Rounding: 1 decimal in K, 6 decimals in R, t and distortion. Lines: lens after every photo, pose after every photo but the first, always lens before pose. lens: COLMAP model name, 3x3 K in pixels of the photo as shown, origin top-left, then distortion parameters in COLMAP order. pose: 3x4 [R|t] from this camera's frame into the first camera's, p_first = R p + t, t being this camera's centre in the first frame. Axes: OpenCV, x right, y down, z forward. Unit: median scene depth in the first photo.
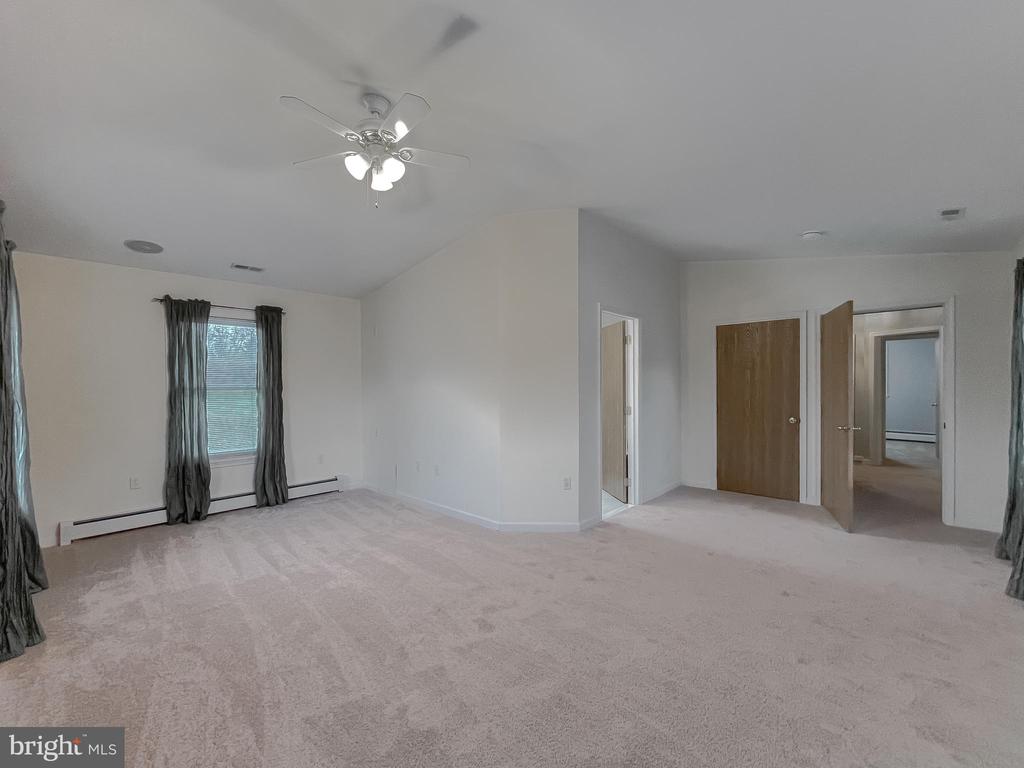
lens RADIAL K [[434.0, 0, 512.0], [0, 434.0, 384.0], [0, 0, 1]] dist [-0.000402, -0.000030]
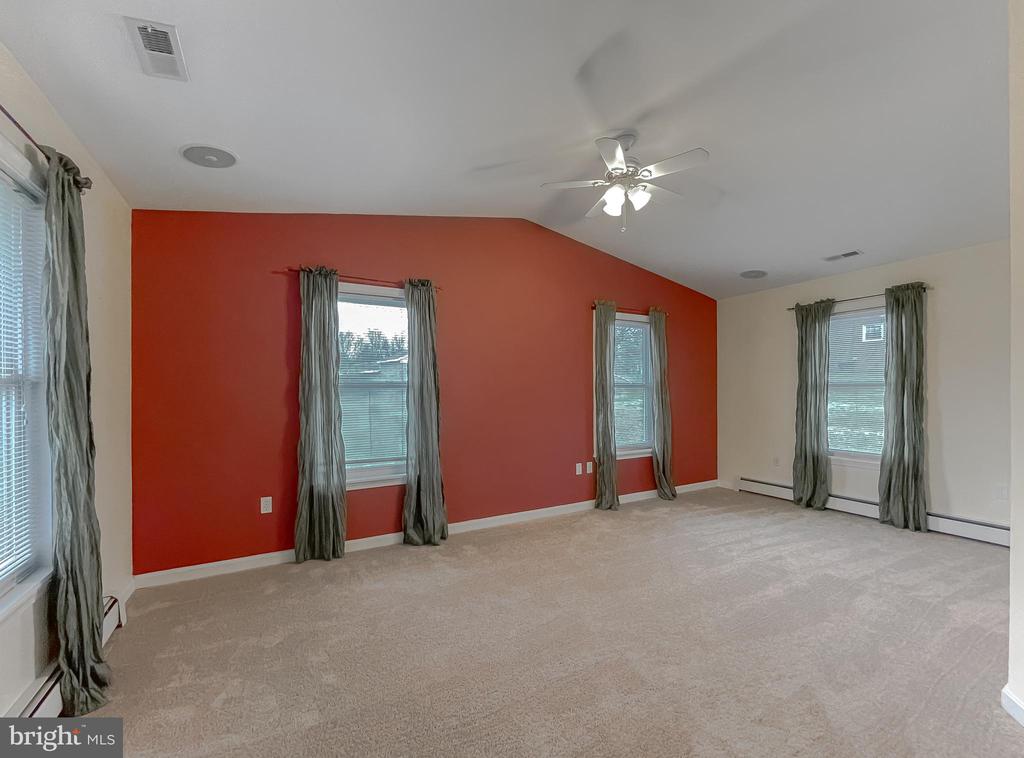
lens RADIAL K [[436.6, 0, 506.3], [0, 436.6, 389.6], [0, 0, 1]] dist [-0.000791, -0.000252]
pose [[-0.336989, 0.005497, -0.941493, 0.548008], [0.010004, 0.999947, 0.002257, 0.011801], [0.941455, -0.008658, -0.337026, 0.667042]]
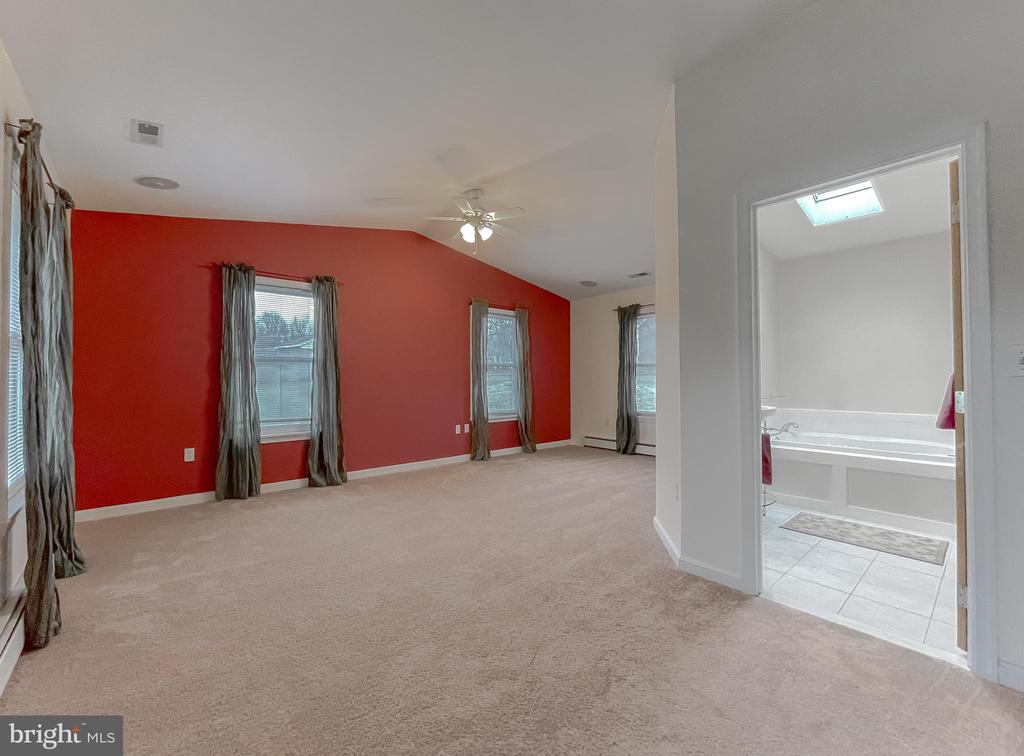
lens RADIAL K [[440.3, 0, 520.5], [0, 440.3, 374.9], [0, 0, 1]] dist [0.000419, 0.000209]
pose [[-0.117342, -0.005206, -0.993078, 0.832777], [0.006317, 0.999962, -0.005989, 0.051362], [0.993071, -0.006976, -0.117305, 0.833841]]
